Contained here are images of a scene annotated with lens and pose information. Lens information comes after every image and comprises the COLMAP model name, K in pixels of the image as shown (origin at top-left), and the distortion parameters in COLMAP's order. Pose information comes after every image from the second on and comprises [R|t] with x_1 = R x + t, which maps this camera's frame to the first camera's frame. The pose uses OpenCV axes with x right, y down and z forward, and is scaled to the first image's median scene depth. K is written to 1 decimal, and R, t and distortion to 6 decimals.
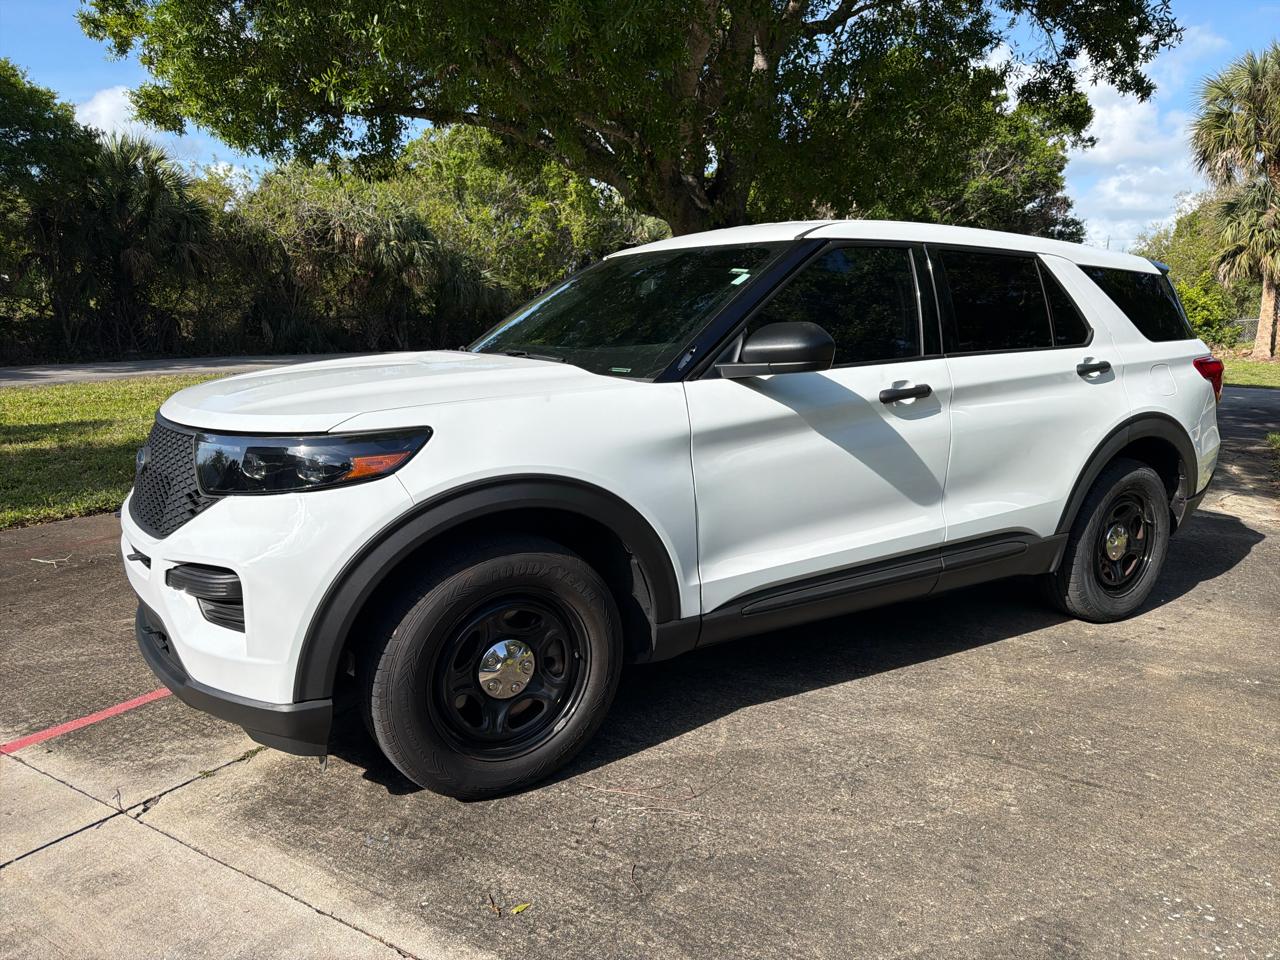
lens RADIAL K [[913.5, 0, 640.0], [0, 913.5, 480.0], [0, 0, 1]] dist [0.034593, -0.046278]
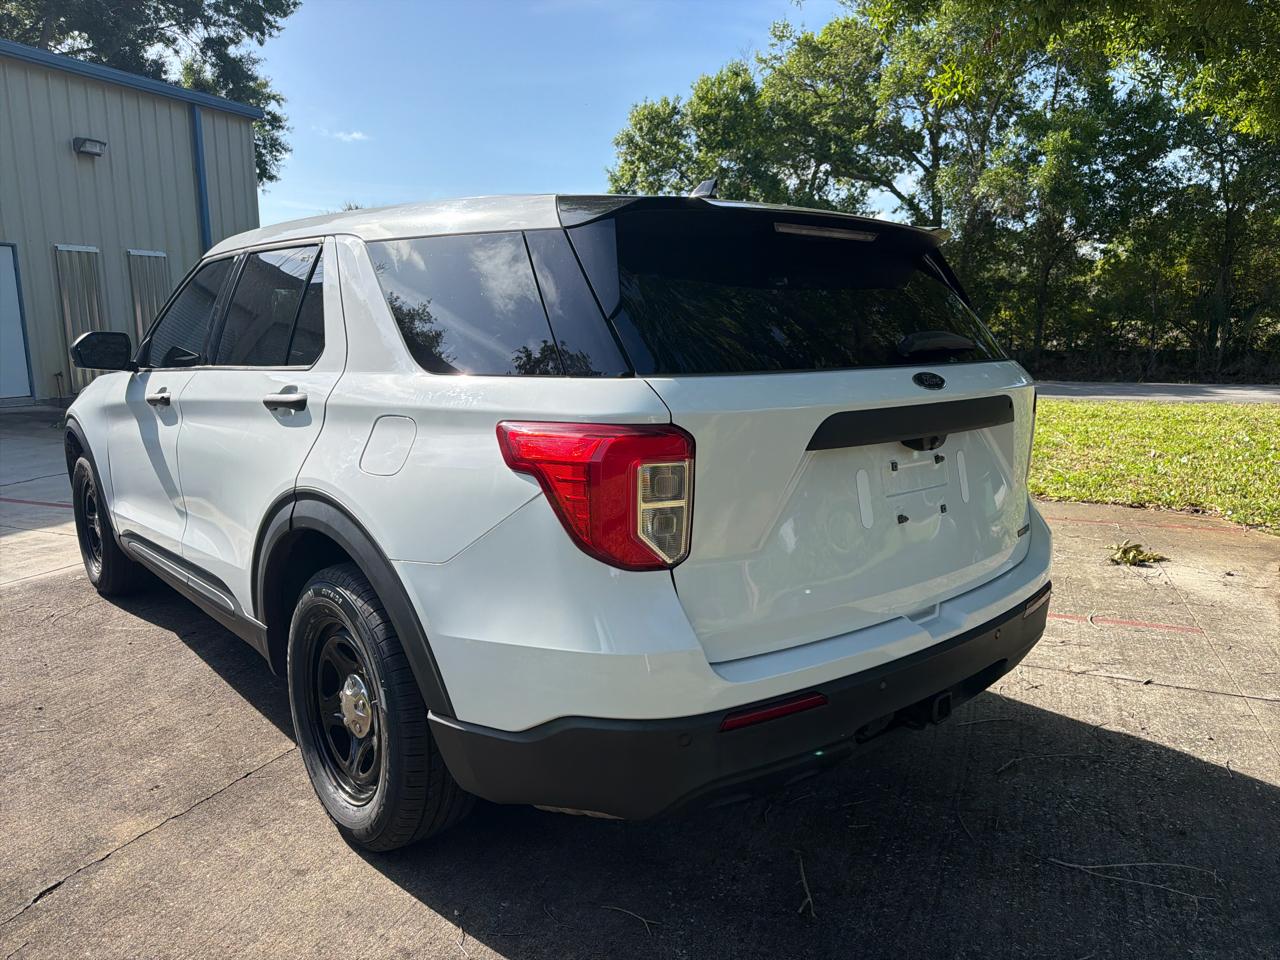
lens RADIAL K [[913.5, 0, 622.8], [0, 913.5, 483.0], [0, 0, 1]] dist [0.039539, -0.061797]
pose [[0.145794, 0.157176, -0.976750, 1.197658], [-0.173348, 0.976083, 0.131194, -0.195897], [0.974010, 0.150190, 0.169553, 1.140730]]
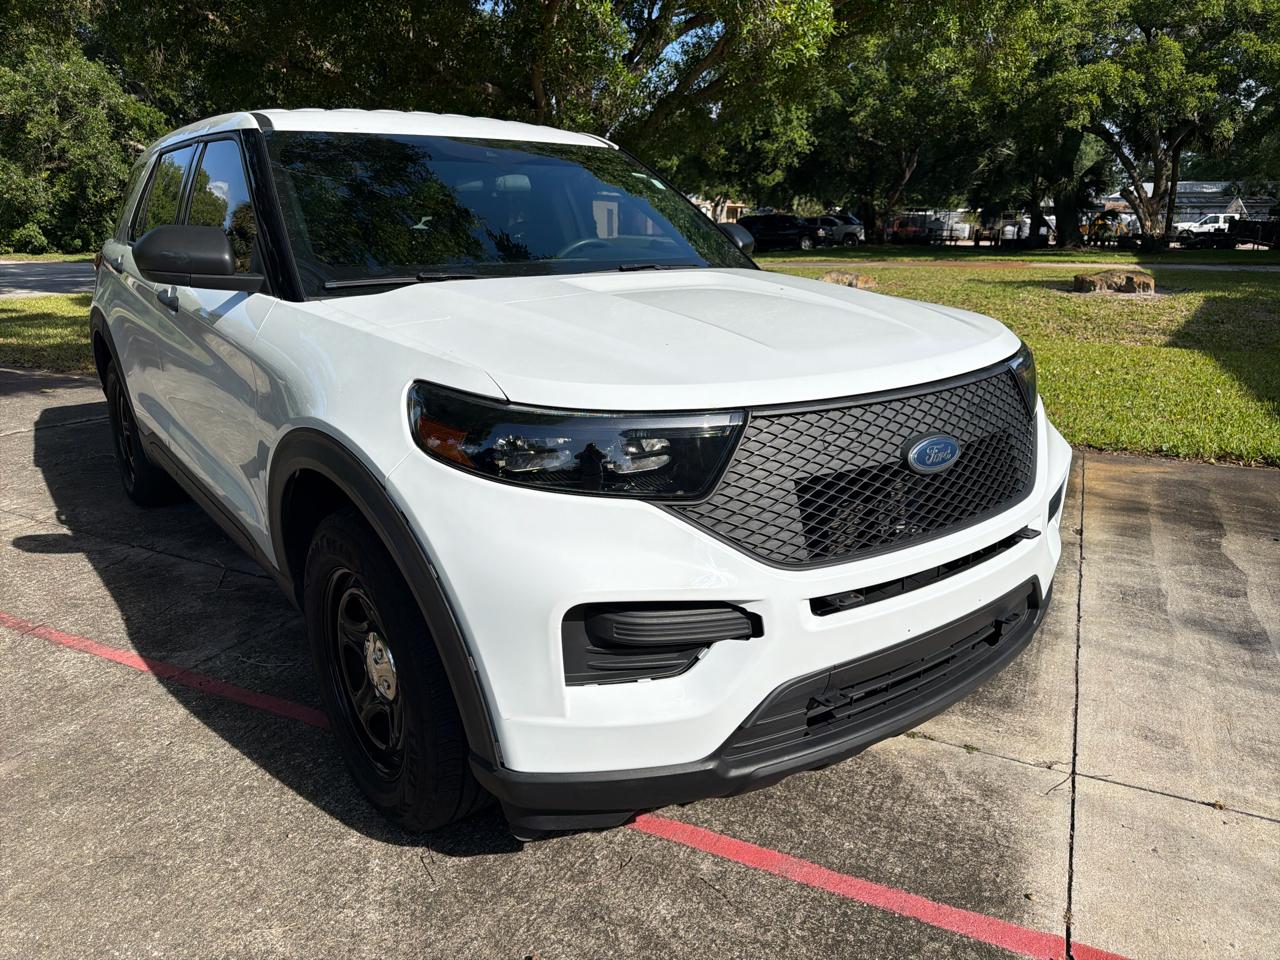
lens RADIAL K [[929.2, 0, 635.9], [0, 929.2, 469.6], [0, 0, 1]] dist [-0.003770, -0.002162]
pose [[-0.110088, -0.272301, 0.955894, -0.872737], [0.172732, 0.941863, 0.288197, -0.181035], [-0.978797, 0.196840, -0.056653, 0.933830]]
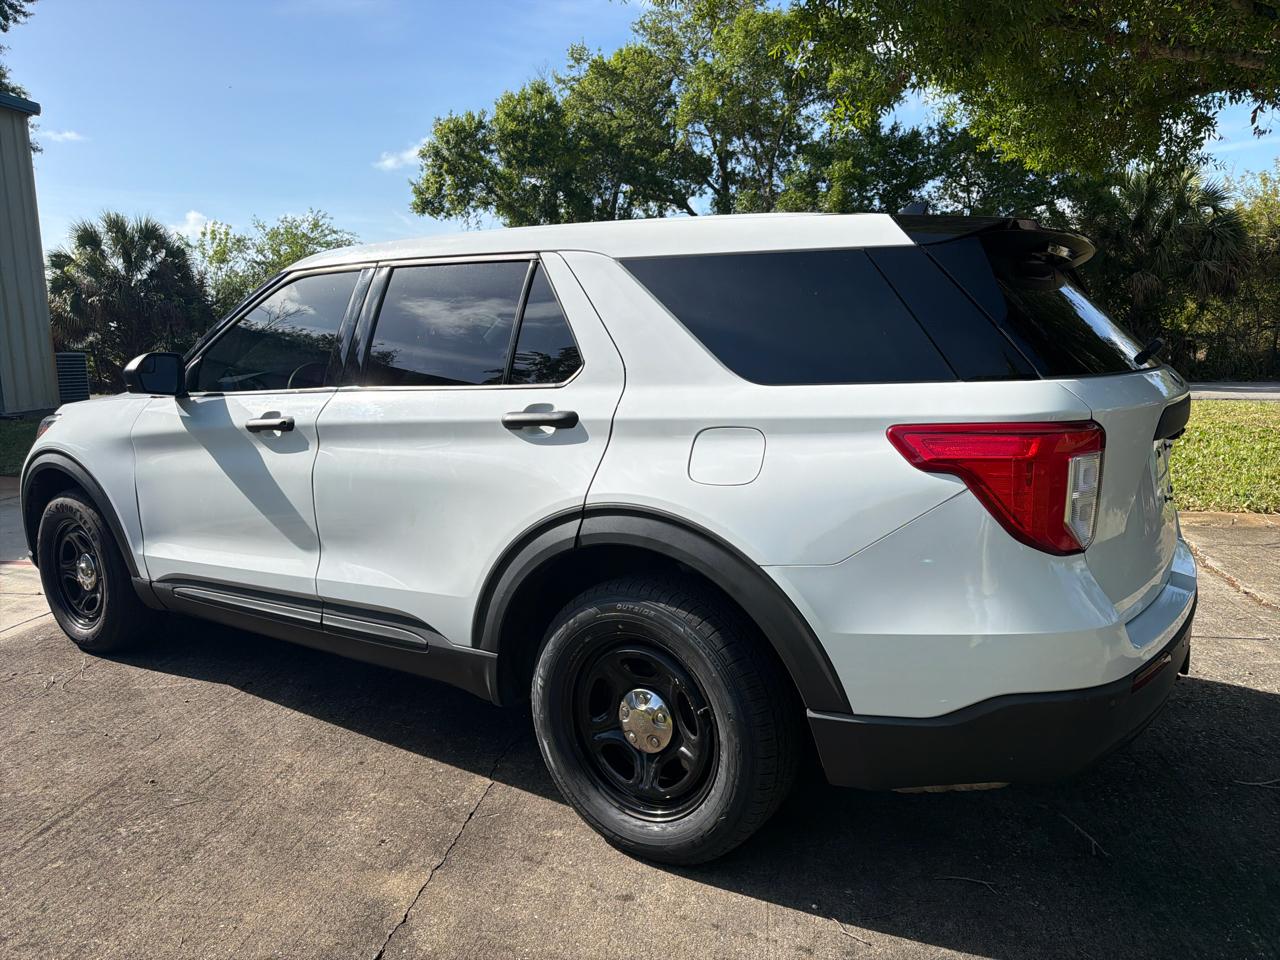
lens RADIAL K [[913.5, 0, 640.0], [0, 913.5, 480.0], [0, 0, 1]] dist [0.034593, -0.046278]
pose [[0.398417, 0.124747, -0.908681, 1.122182], [-0.146511, 0.986643, 0.071211, -0.137247], [0.905427, 0.104760, 0.411372, 0.809211]]
